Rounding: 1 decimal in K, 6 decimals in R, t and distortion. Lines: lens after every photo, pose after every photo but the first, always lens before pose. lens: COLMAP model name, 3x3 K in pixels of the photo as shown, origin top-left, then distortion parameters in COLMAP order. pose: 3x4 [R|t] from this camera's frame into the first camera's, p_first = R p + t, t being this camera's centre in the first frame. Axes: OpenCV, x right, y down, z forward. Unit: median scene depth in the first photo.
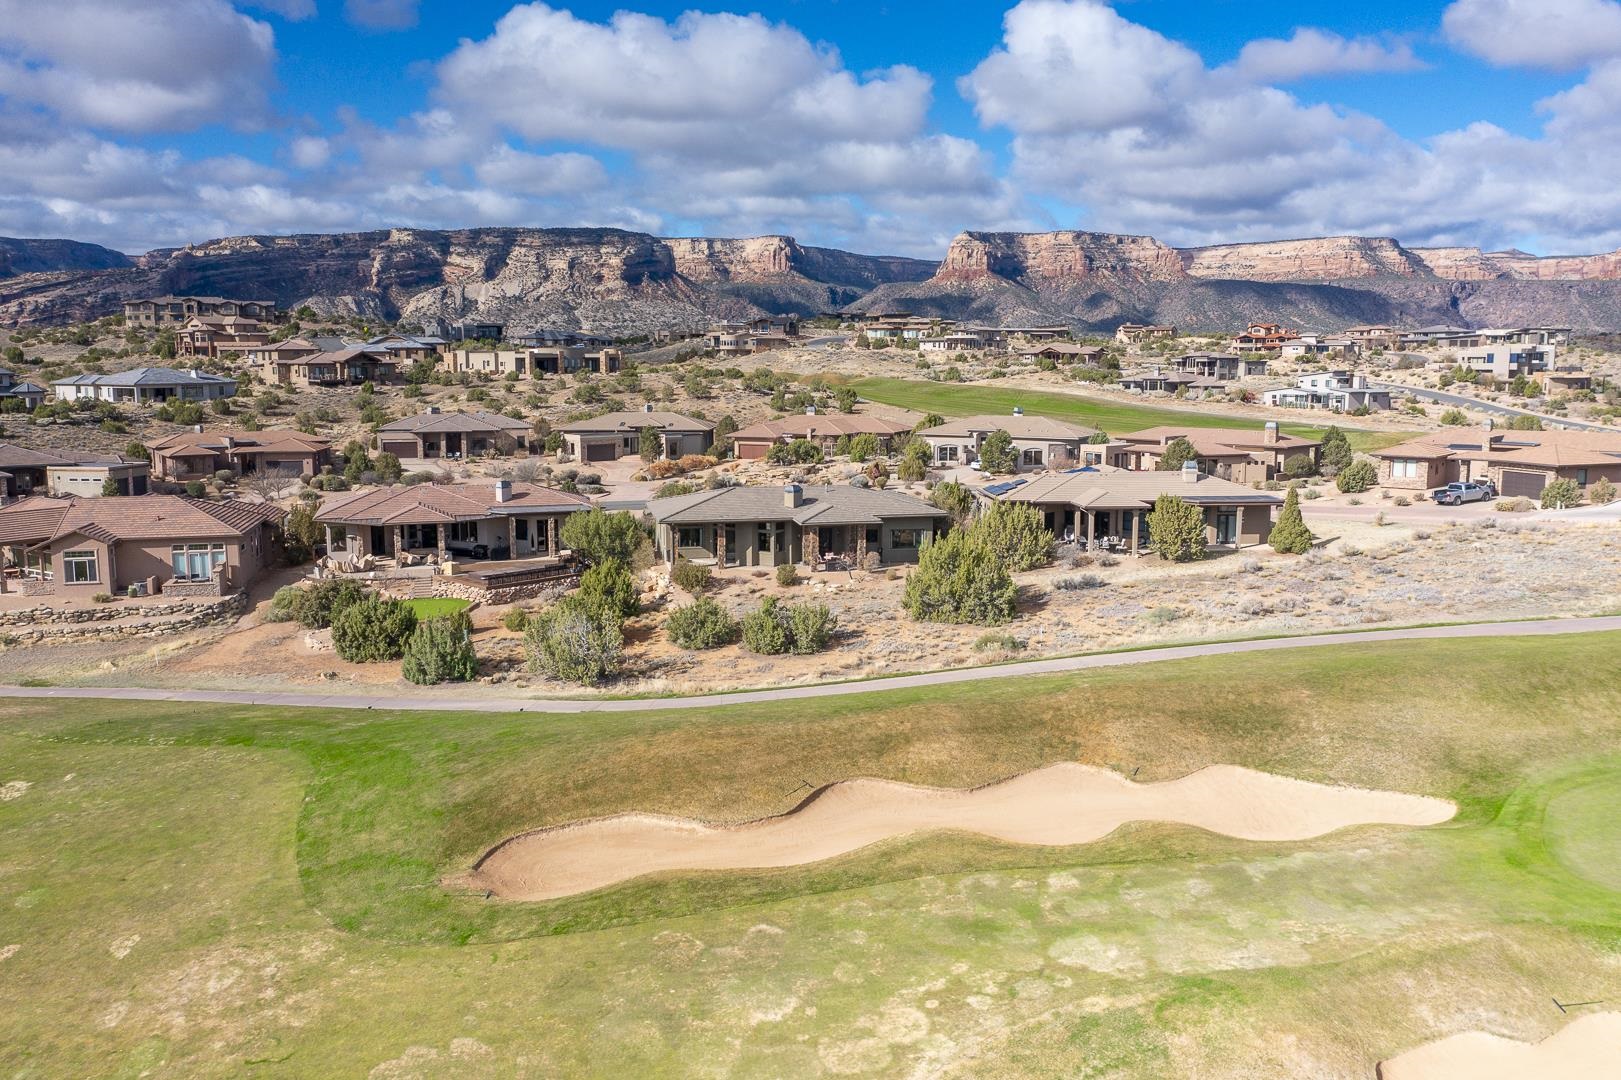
lens RADIAL K [[1288.5, 0, 812.5], [0, 1288.5, 538.3], [0, 0, 1]] dist [-0.010655, 0.006235]
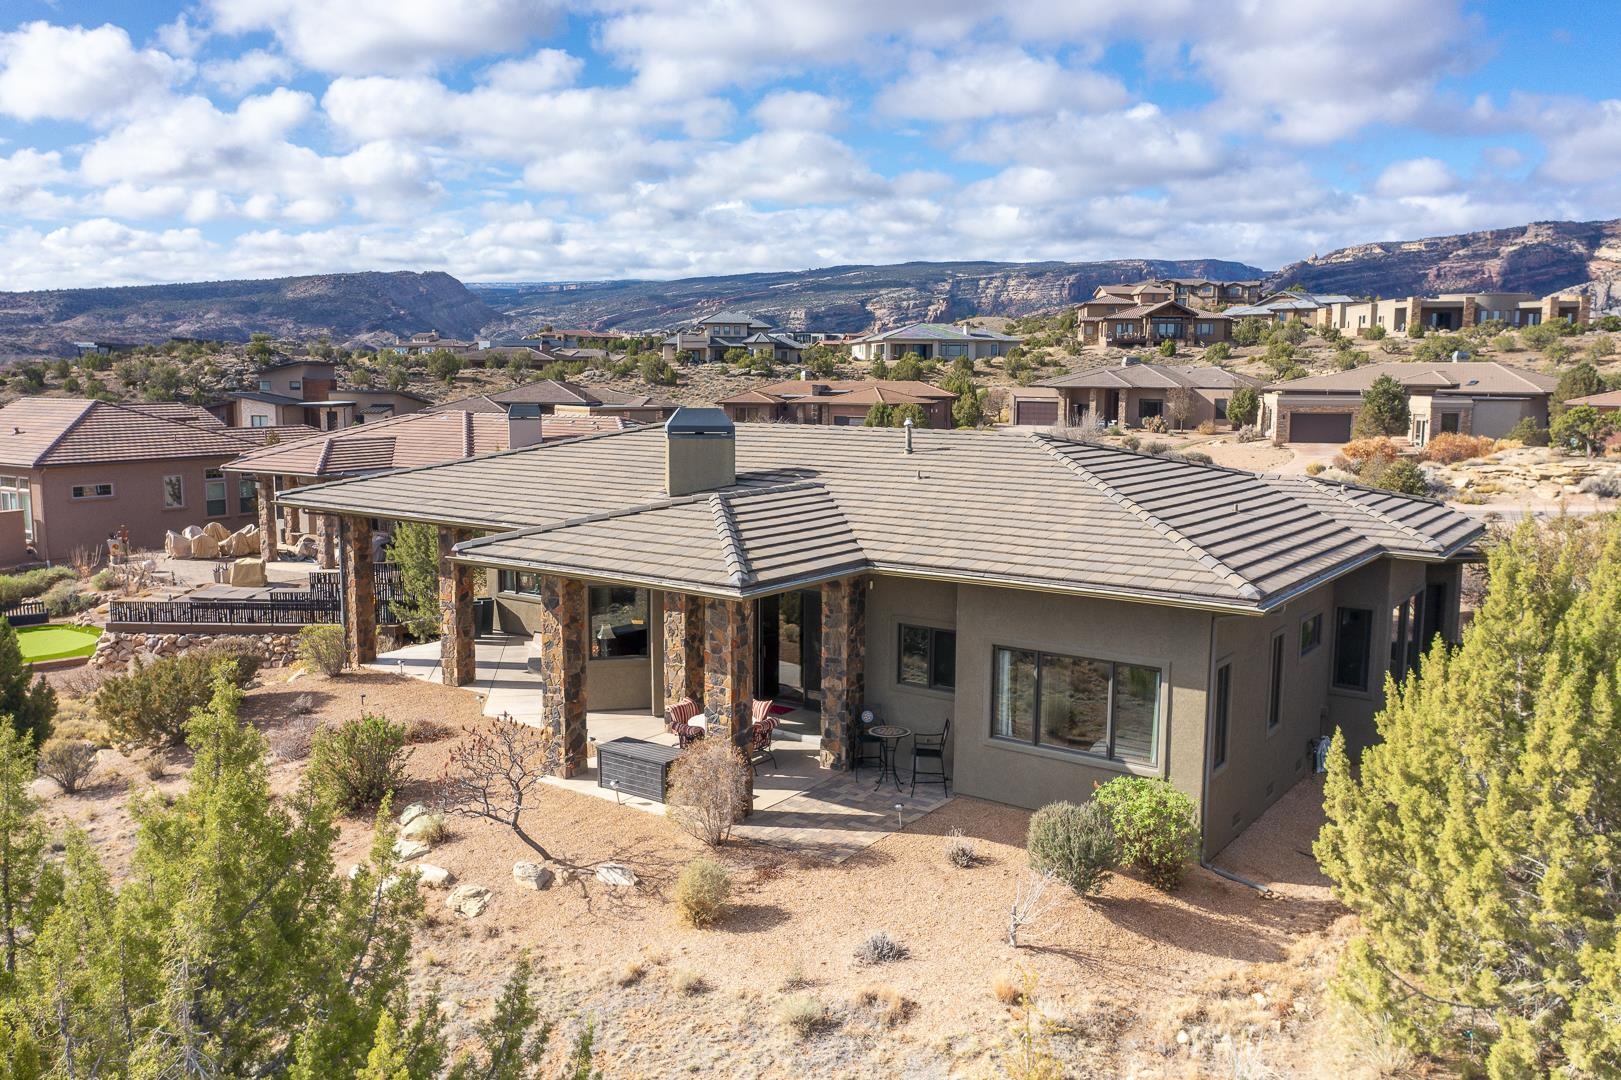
lens RADIAL K [[1294.2, 0, 805.0], [0, 1294.2, 537.1], [0, 0, 1]] dist [-0.006998, 0.003361]
pose [[0.676269, 0.098802, -0.729999, 0.042303], [-0.107812, 0.993569, 0.034598, -0.006078], [0.728723, 0.055305, 0.682572, 0.191496]]
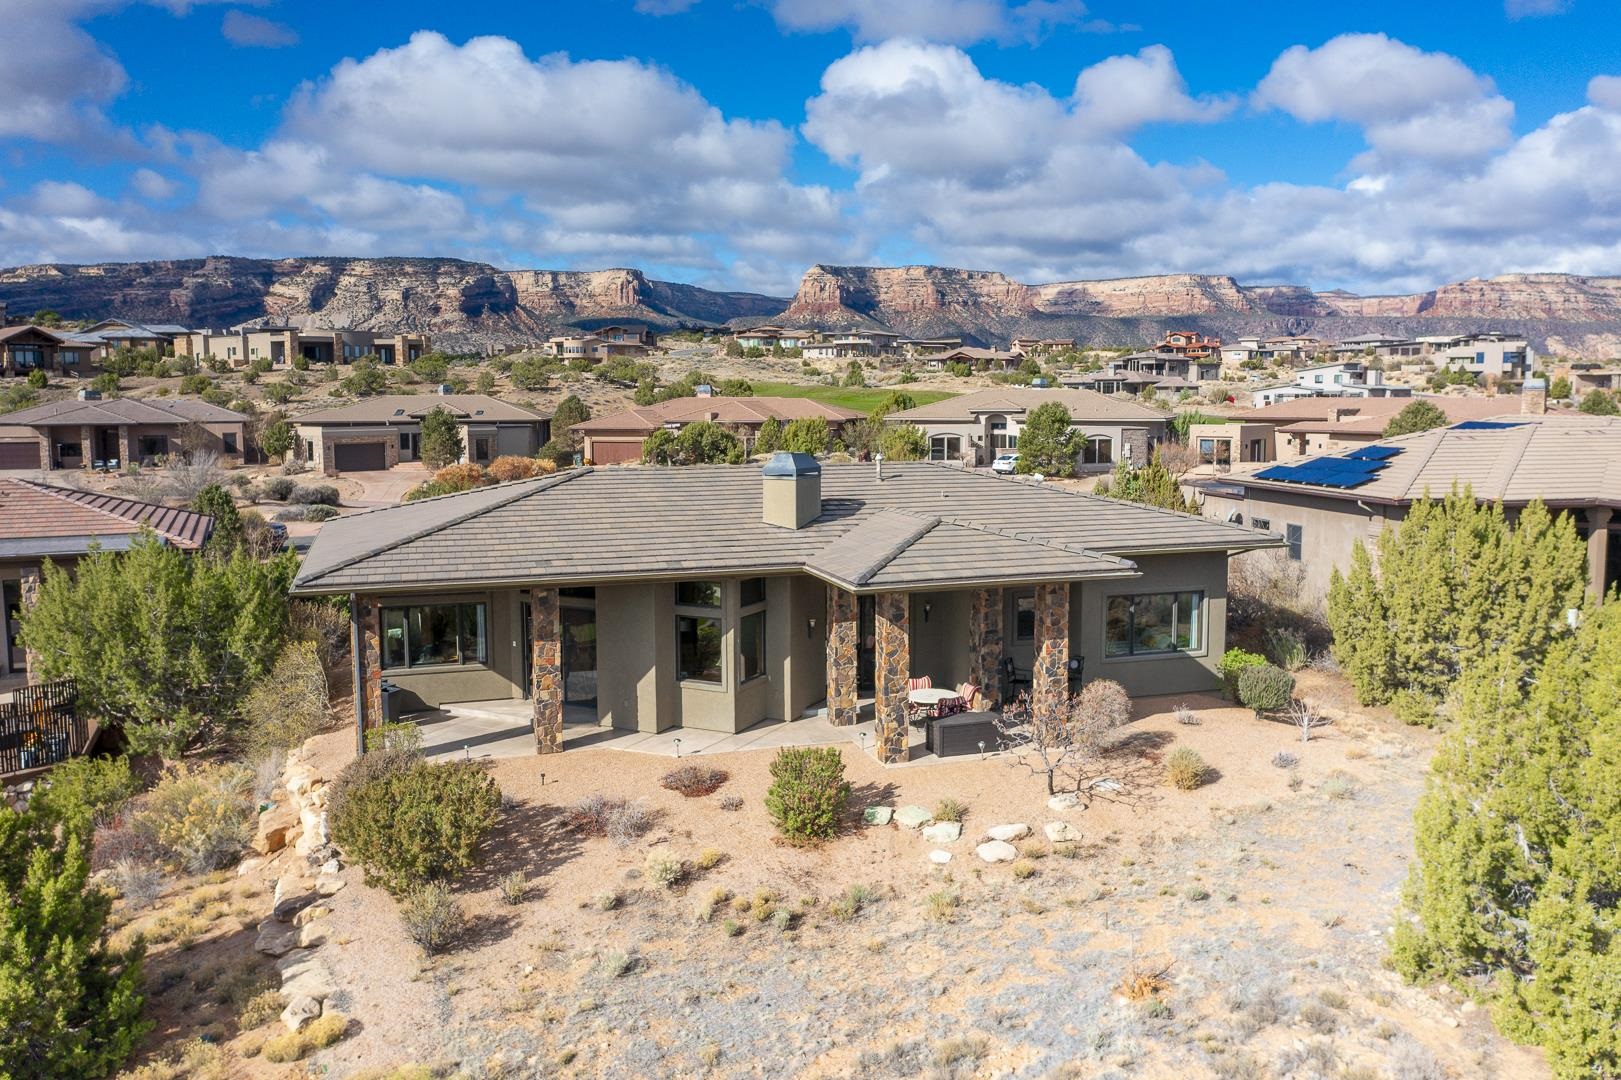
lens RADIAL K [[1288.5, 0, 812.5], [0, 1288.5, 538.3], [0, 0, 1]] dist [-0.010655, 0.006235]
pose [[0.993208, -0.015339, 0.115336, -0.010123], [0.018829, 0.999395, -0.029233, -0.002897], [-0.114818, 0.031206, 0.992896, 0.159882]]
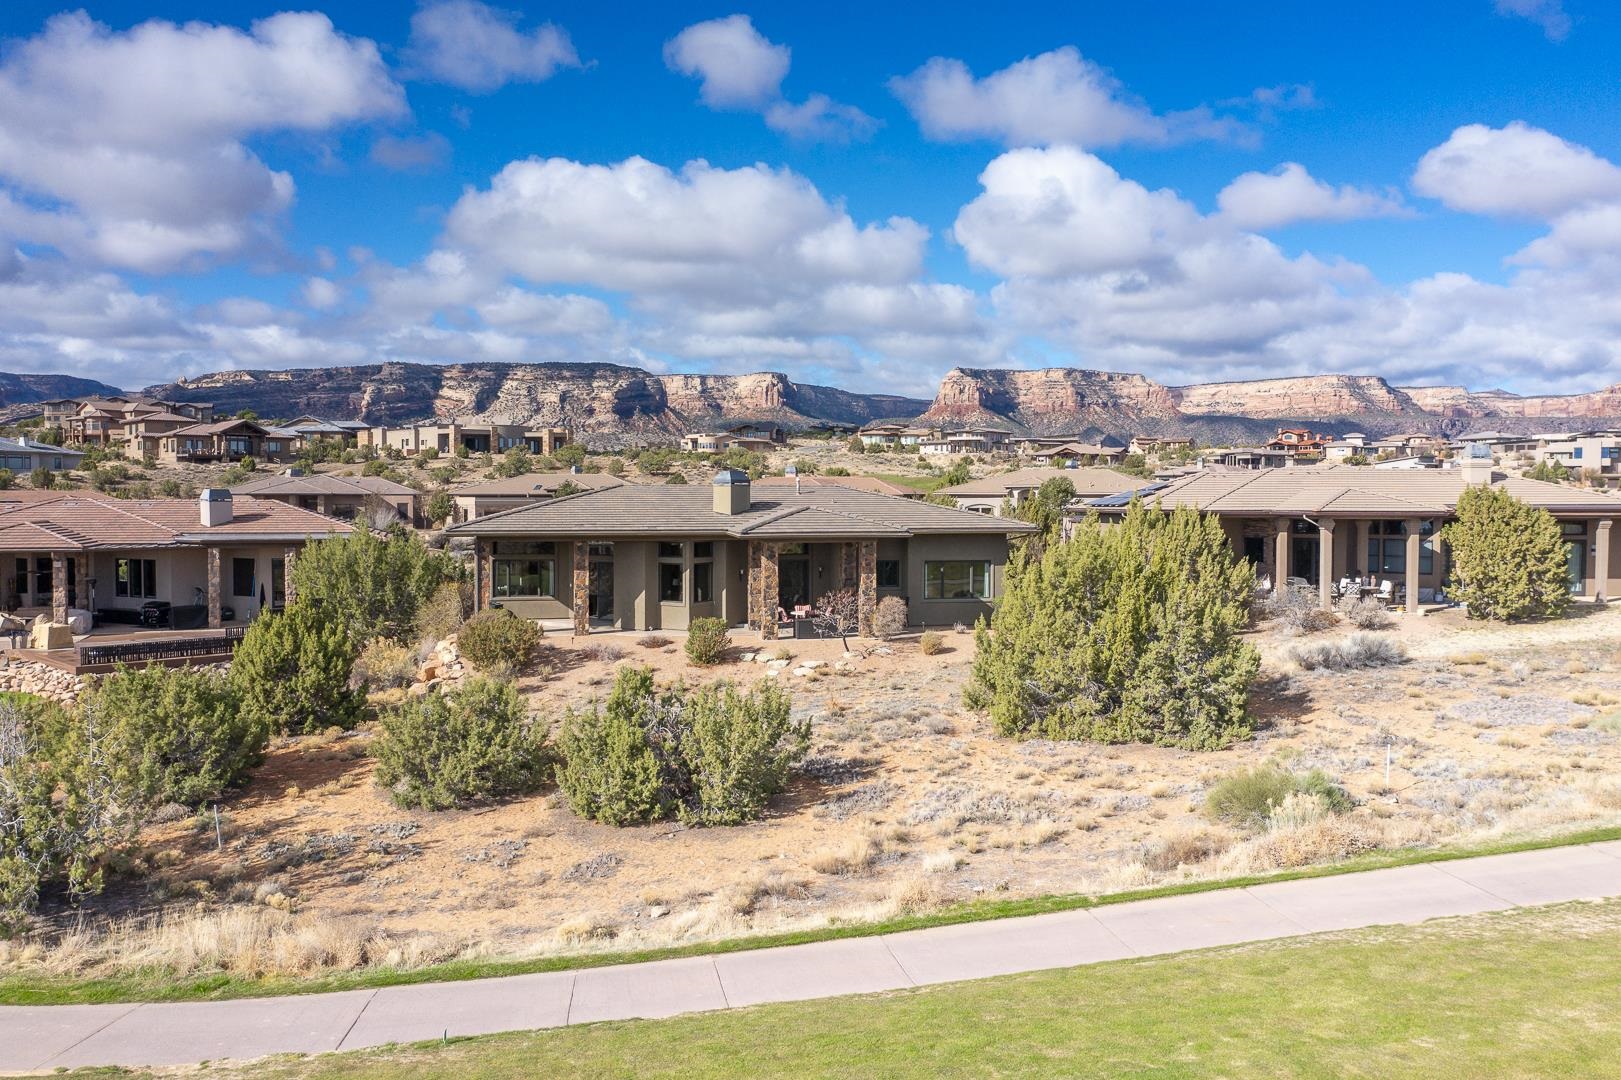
lens RADIAL K [[1283.4, 0, 814.1], [0, 1283.4, 536.2], [0, 0, 1]] dist [-0.010660, 0.009080]
pose [[0.999971, 0.003007, 0.007024, 0.003170], [-0.002223, 0.994044, -0.108954, 0.008786], [-0.007310, 0.108936, 0.994022, 0.114243]]
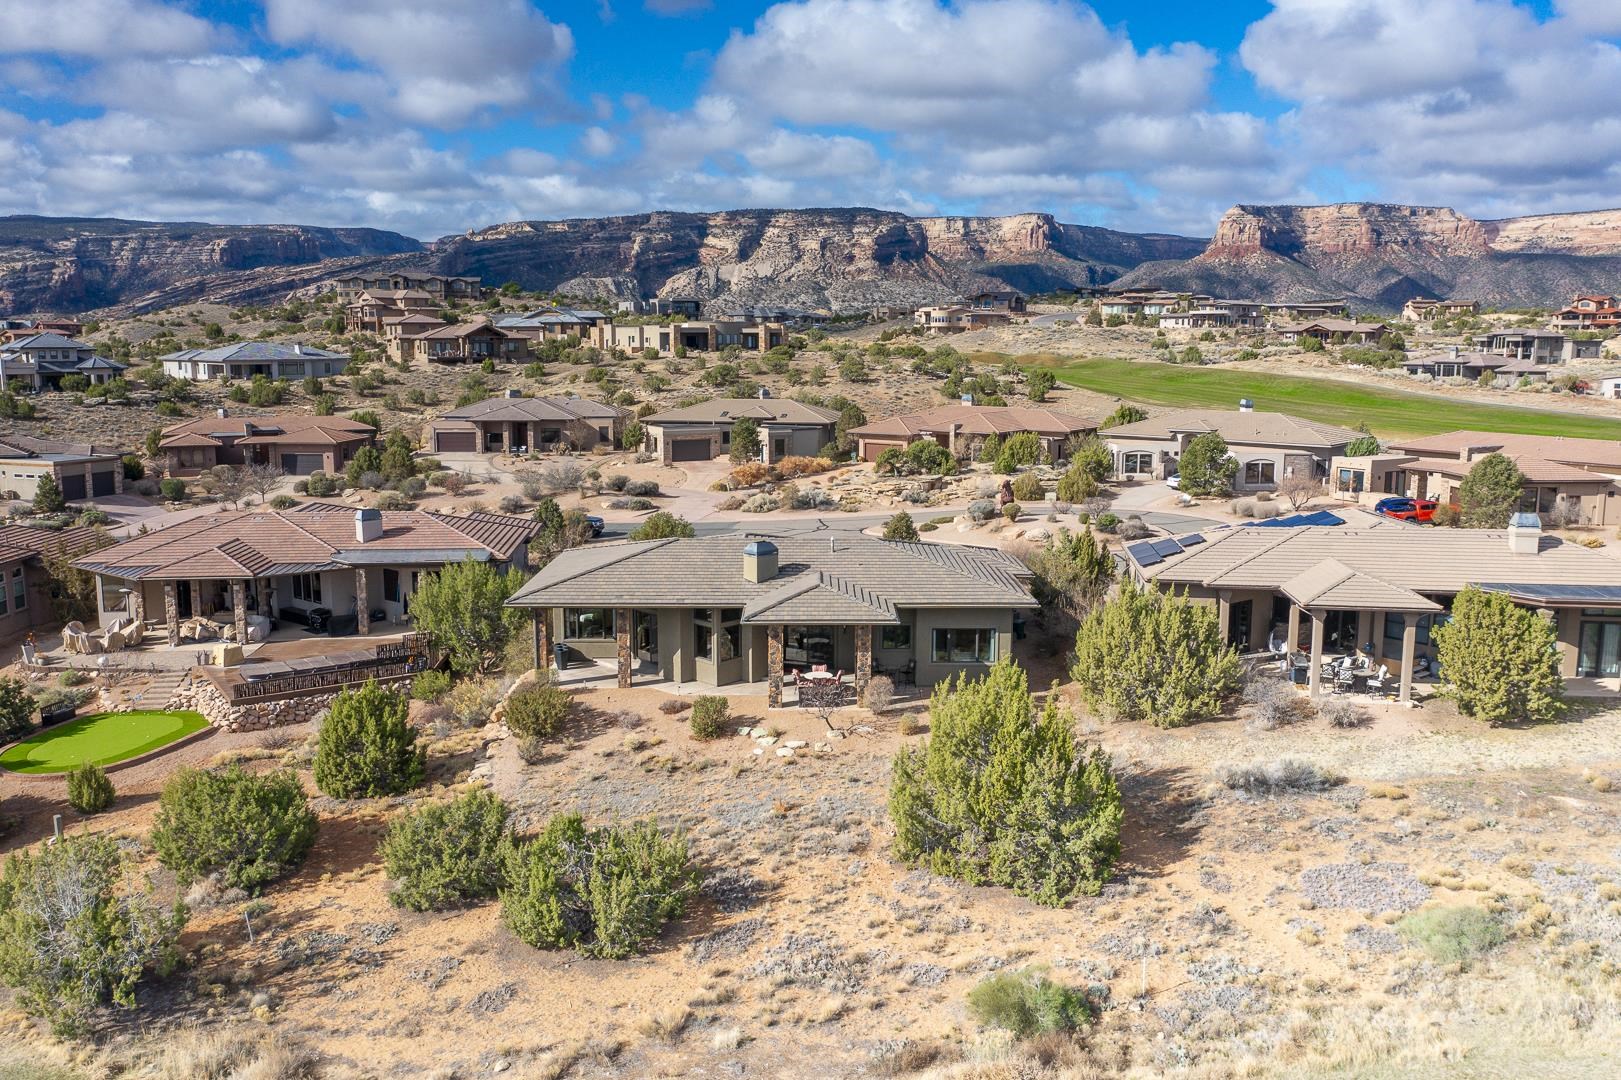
lens RADIAL K [[1285.9, 0, 812.5], [0, 1285.9, 537.2], [0, 0, 1]] dist [-0.009226, 0.006021]
pose [[0.980396, 0.032520, -0.194334, 0.026388], [-0.029914, 0.999419, 0.016331, -0.011993], [0.194752, -0.010197, 0.980799, 0.103159]]
